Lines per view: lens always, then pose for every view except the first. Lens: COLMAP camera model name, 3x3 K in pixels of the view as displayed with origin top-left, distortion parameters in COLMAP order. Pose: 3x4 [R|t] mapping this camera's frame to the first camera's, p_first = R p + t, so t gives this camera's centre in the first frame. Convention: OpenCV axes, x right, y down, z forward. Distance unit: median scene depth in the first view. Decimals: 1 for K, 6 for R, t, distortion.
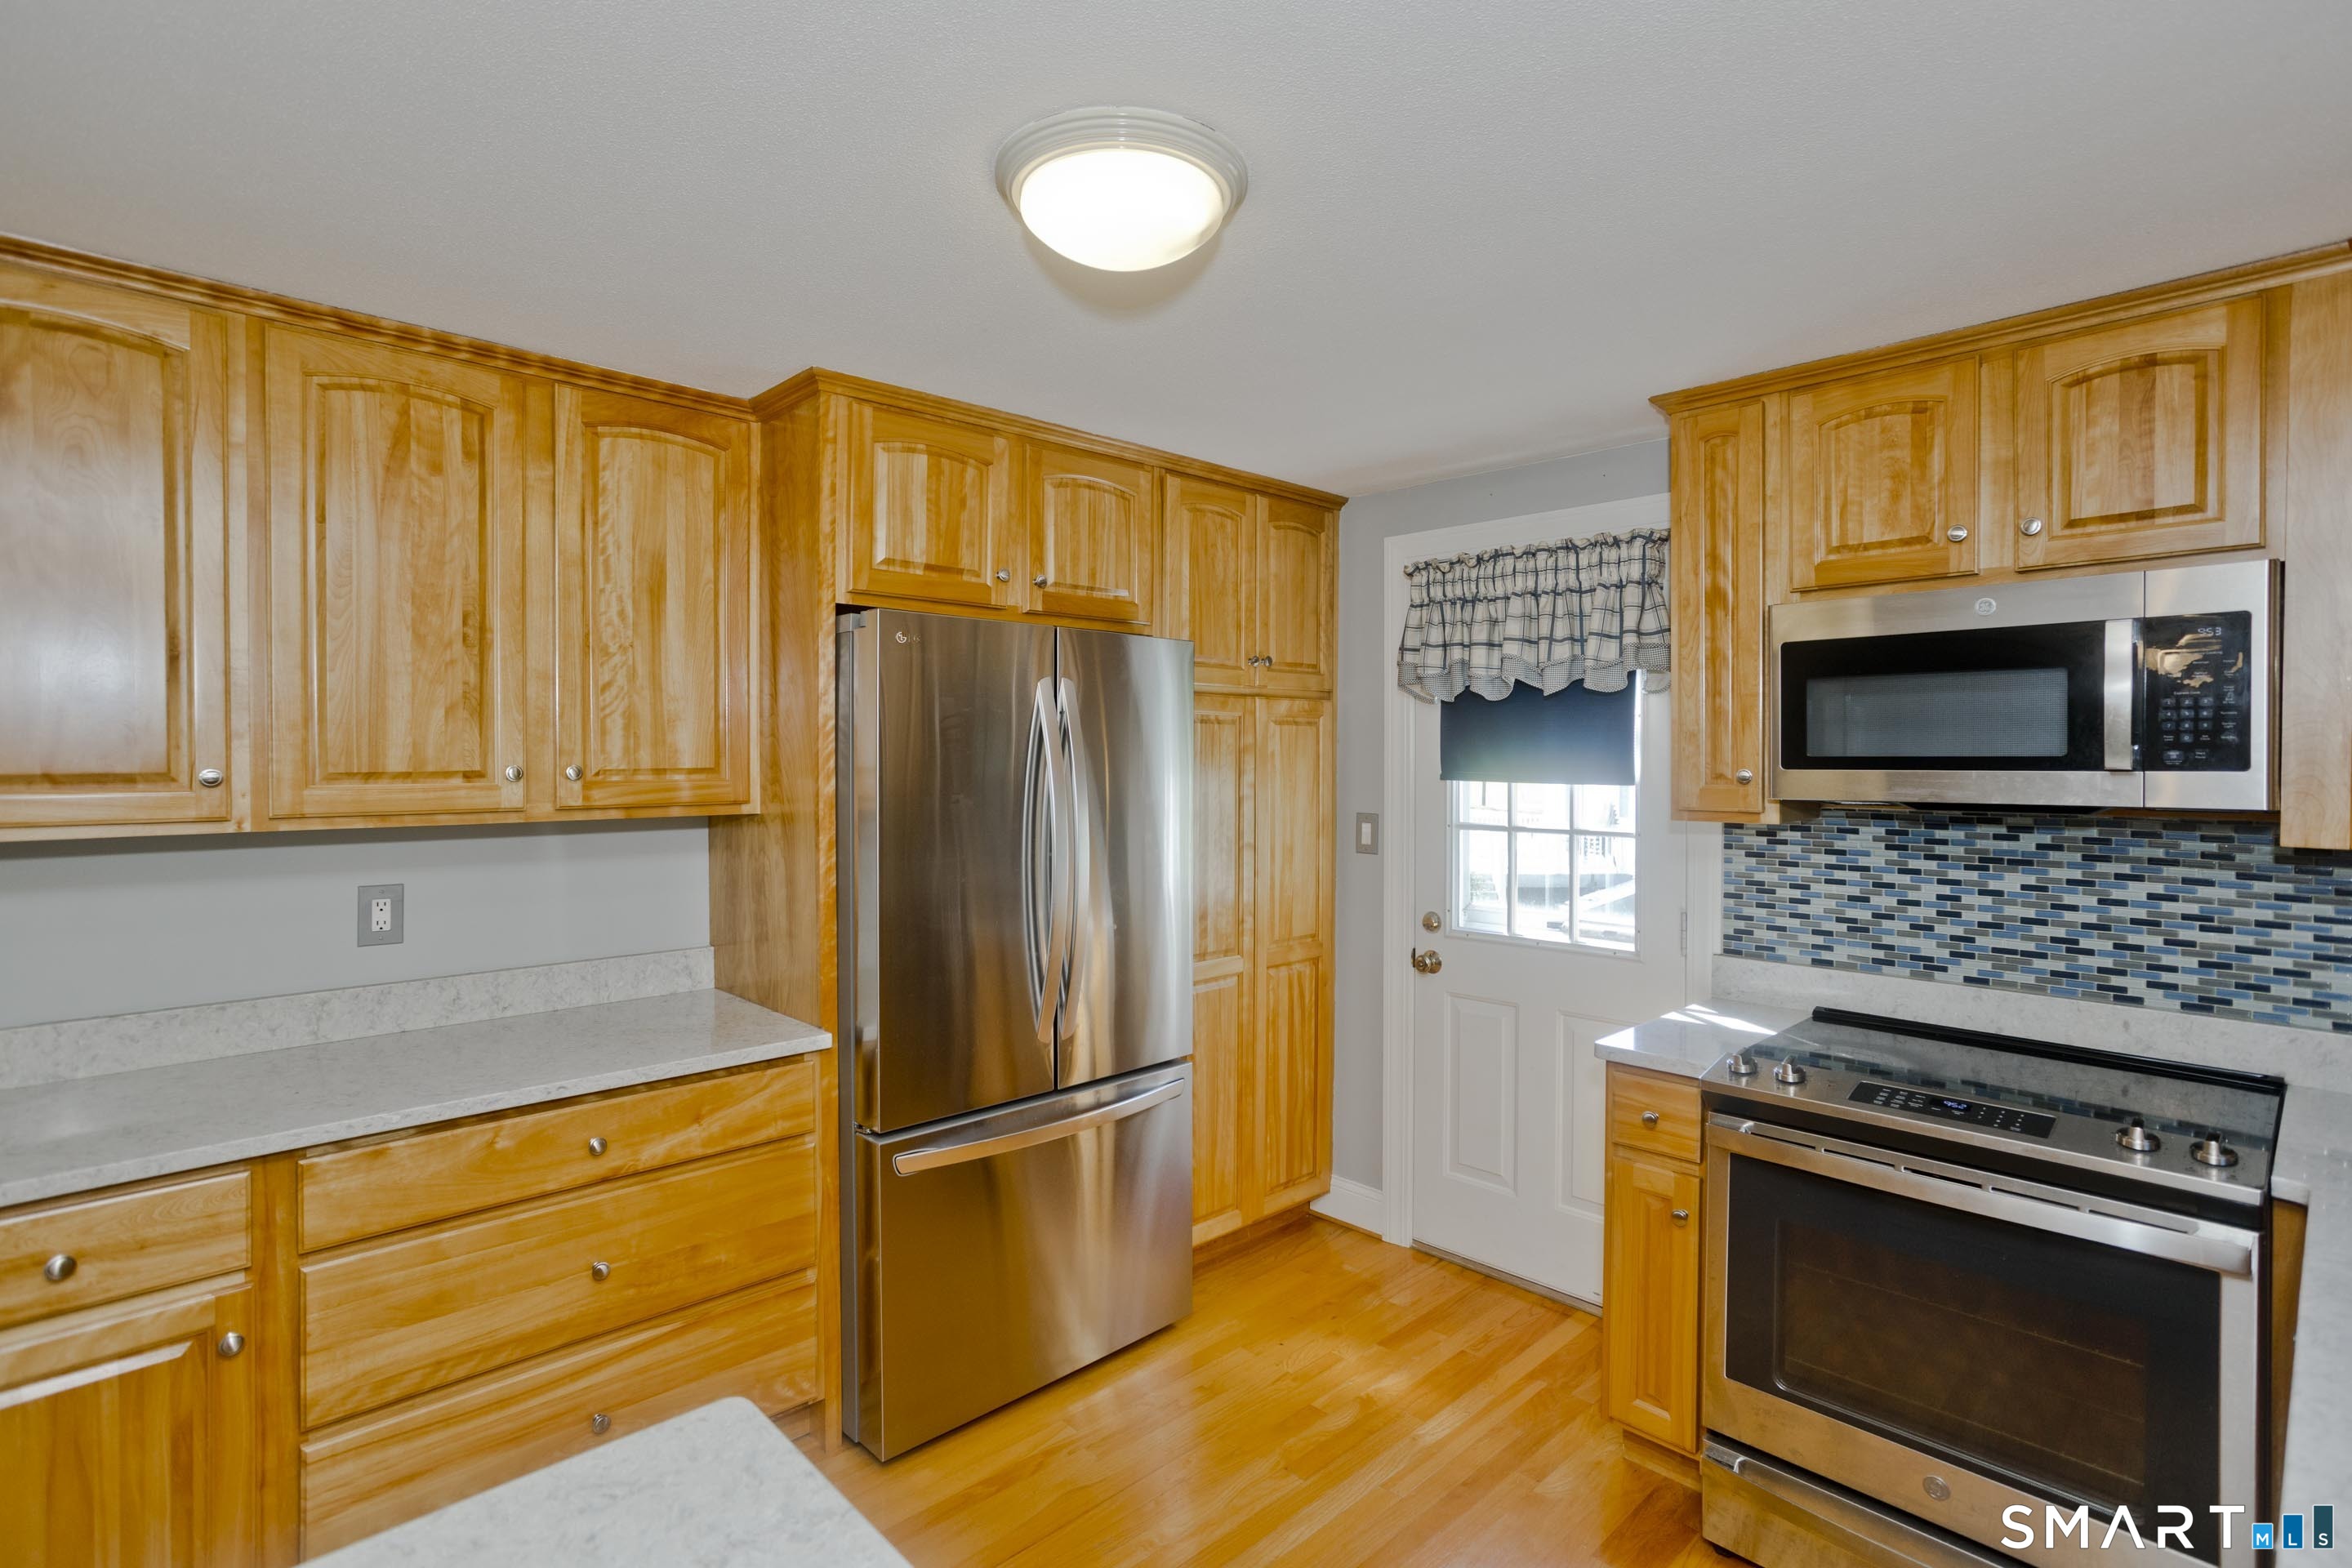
lens RADIAL K [[1148.0, 0, 1172.2], [0, 1148.0, 770.5], [0, 0, 1]] dist [-0.042031, 0.025299]
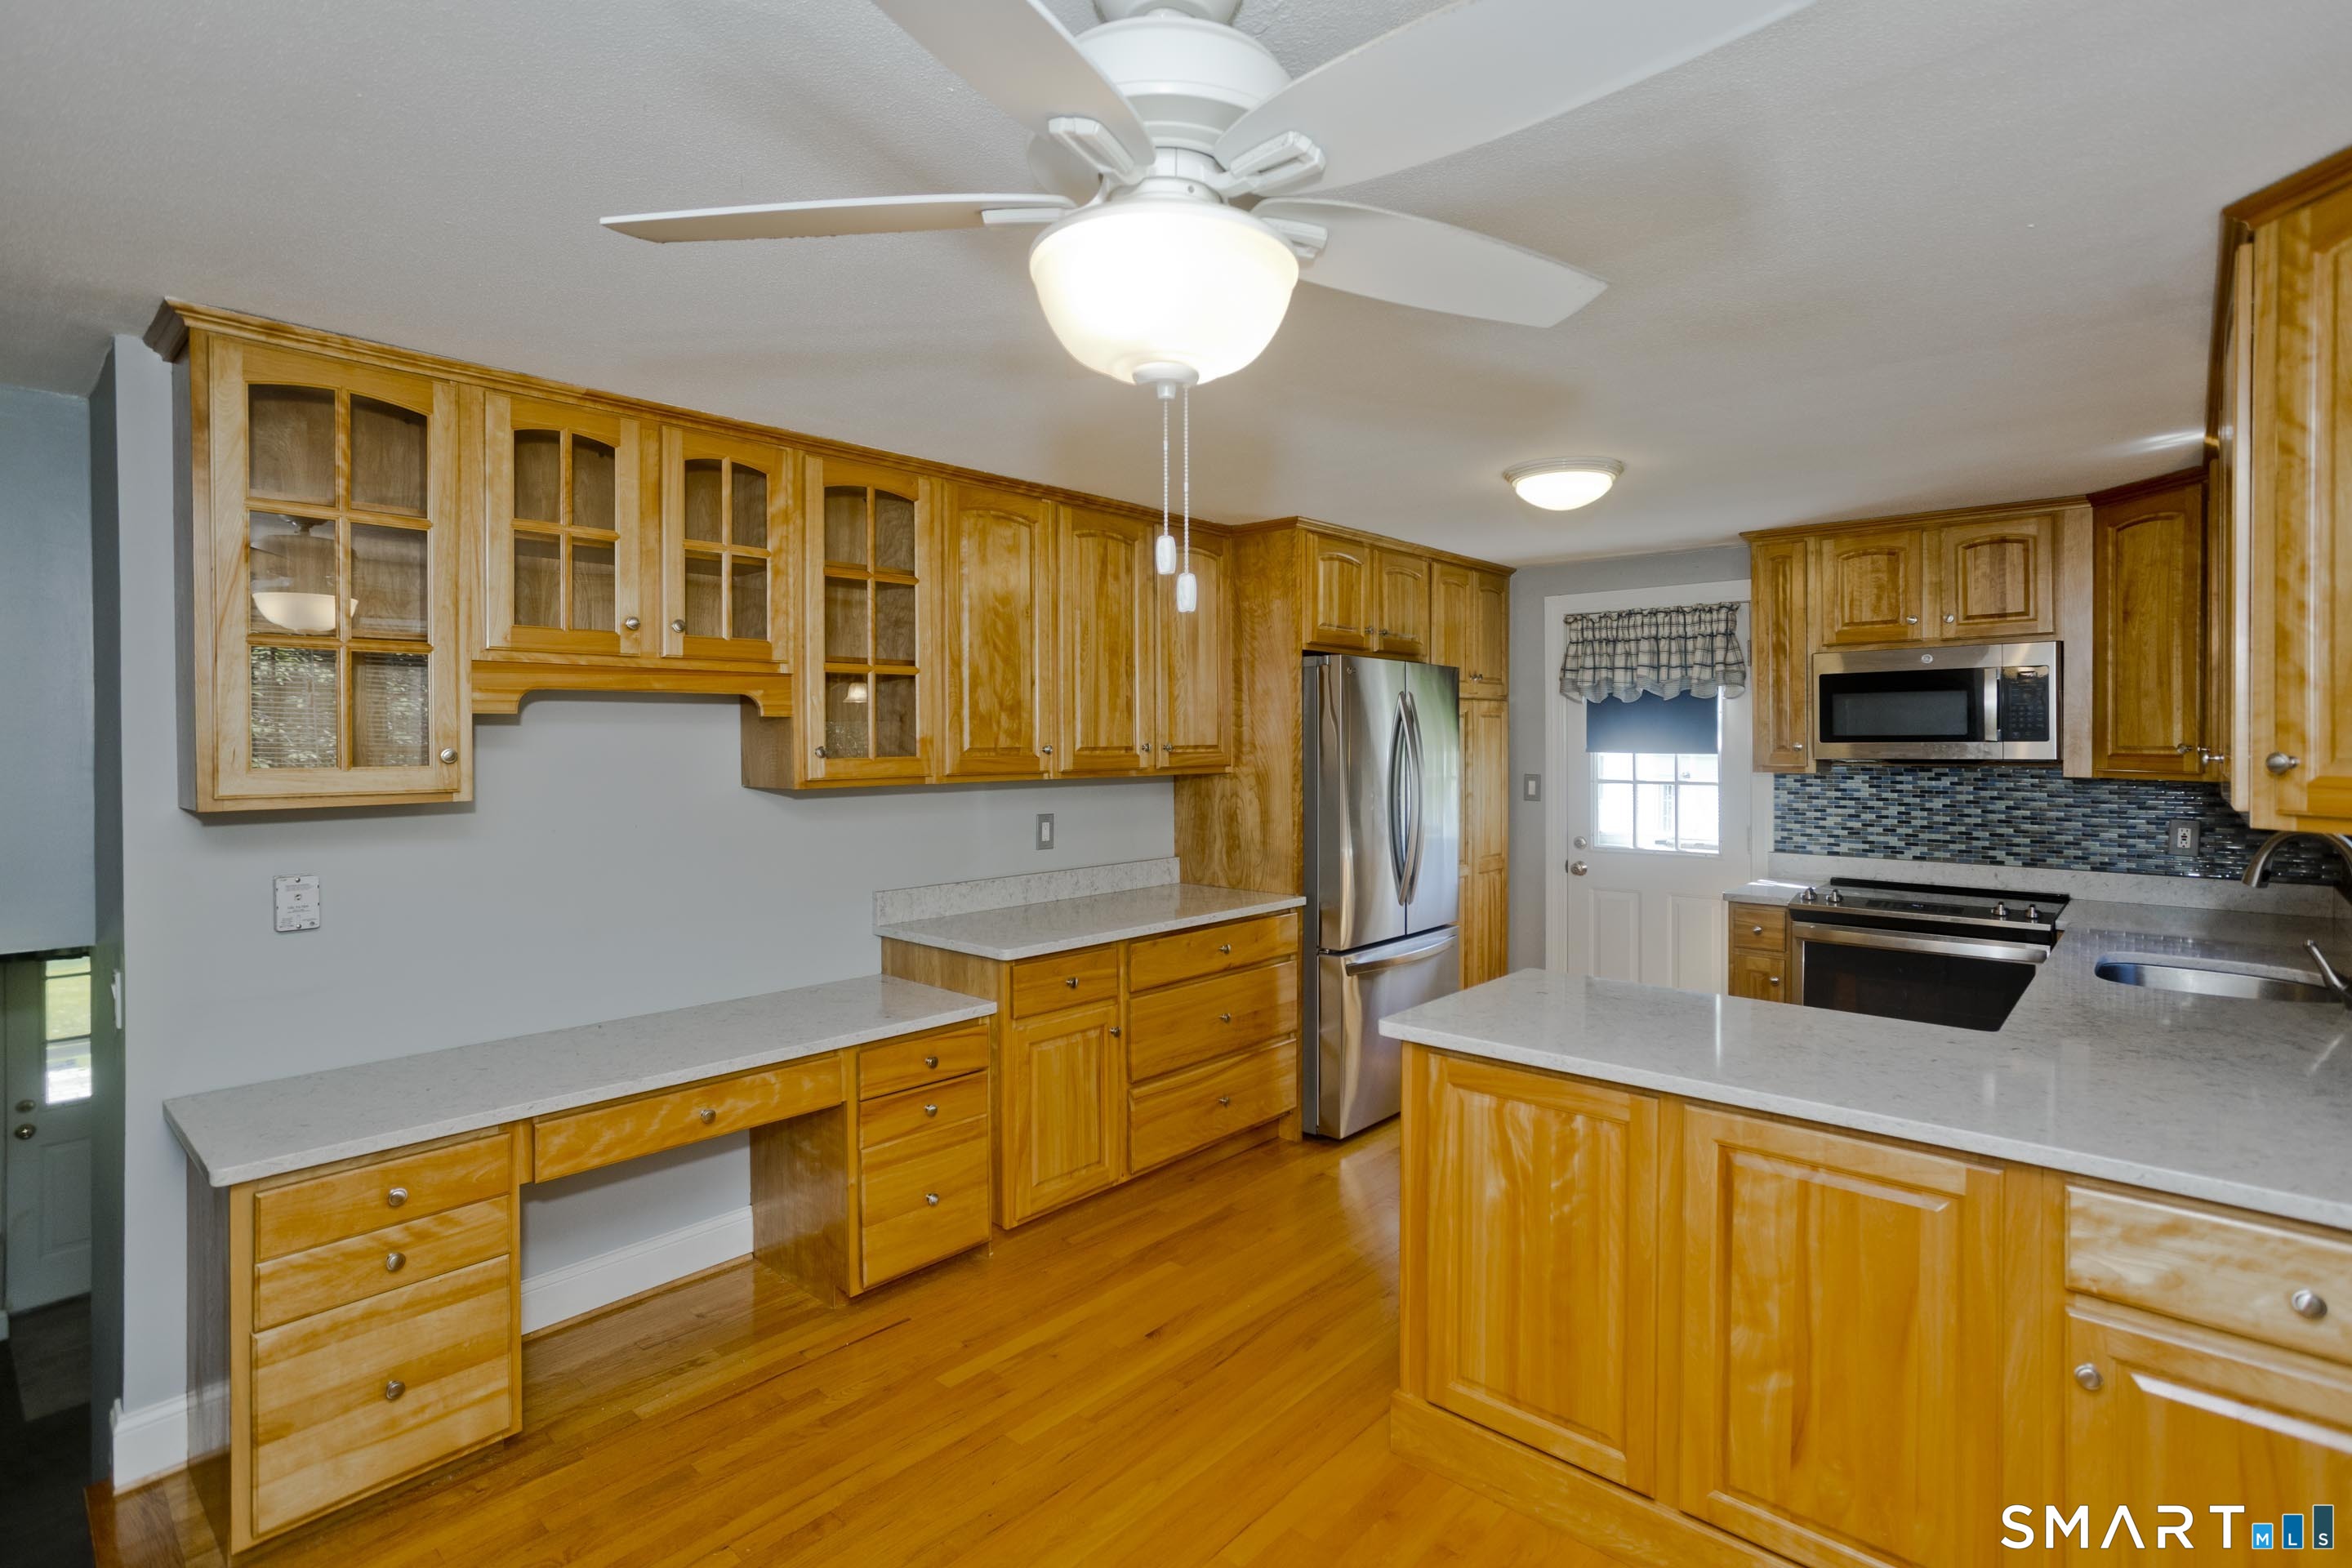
lens RADIAL K [[1148.0, 0, 1180.5], [0, 1148.0, 750.2], [0, 0, 1]] dist [-0.042031, 0.025299]
pose [[0.997232, -0.005391, 0.074151, -0.573502], [0.005721, 0.999975, -0.004236, 0.011747], [-0.074127, 0.004648, 0.997238, -0.688960]]
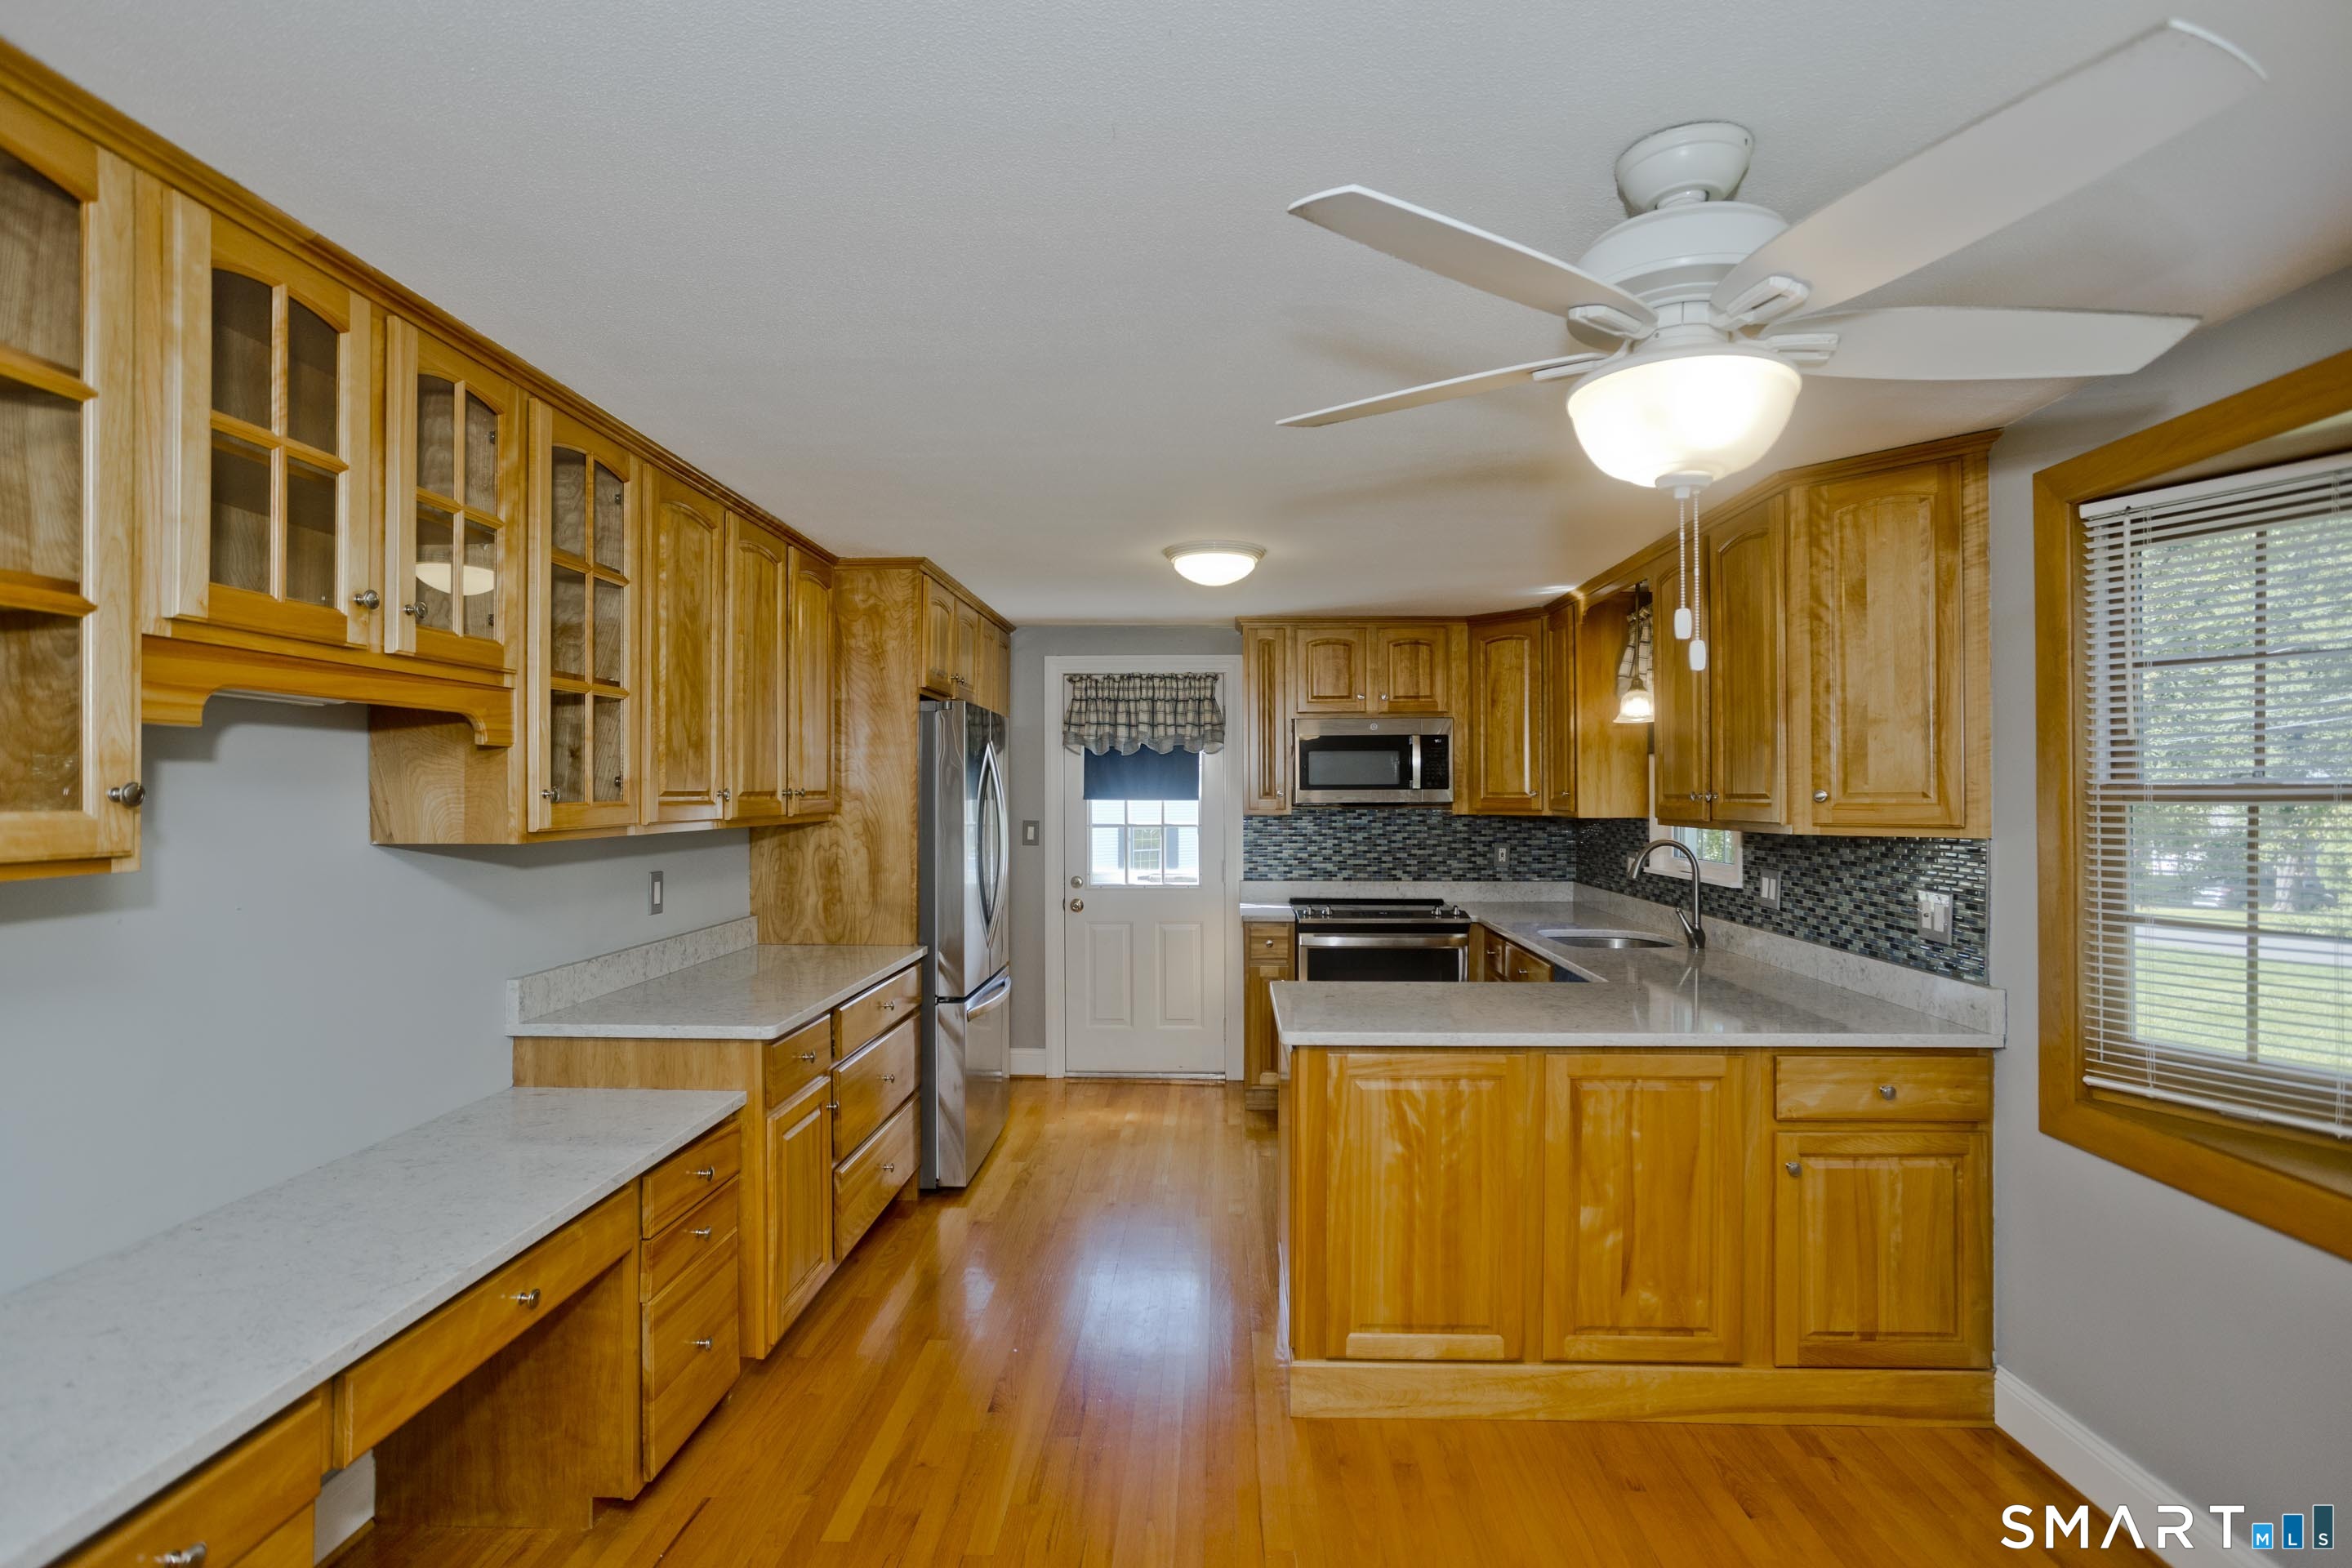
lens RADIAL K [[1148.0, 0, 1197.4], [0, 1148.0, 784.1], [0, 0, 1]] dist [-0.042031, 0.025299]
pose [[0.710780, 0.002710, 0.703409, -1.127503], [0.011737, 0.999808, -0.015712, 0.018810], [-0.703316, 0.019424, 0.710612, -0.464214]]
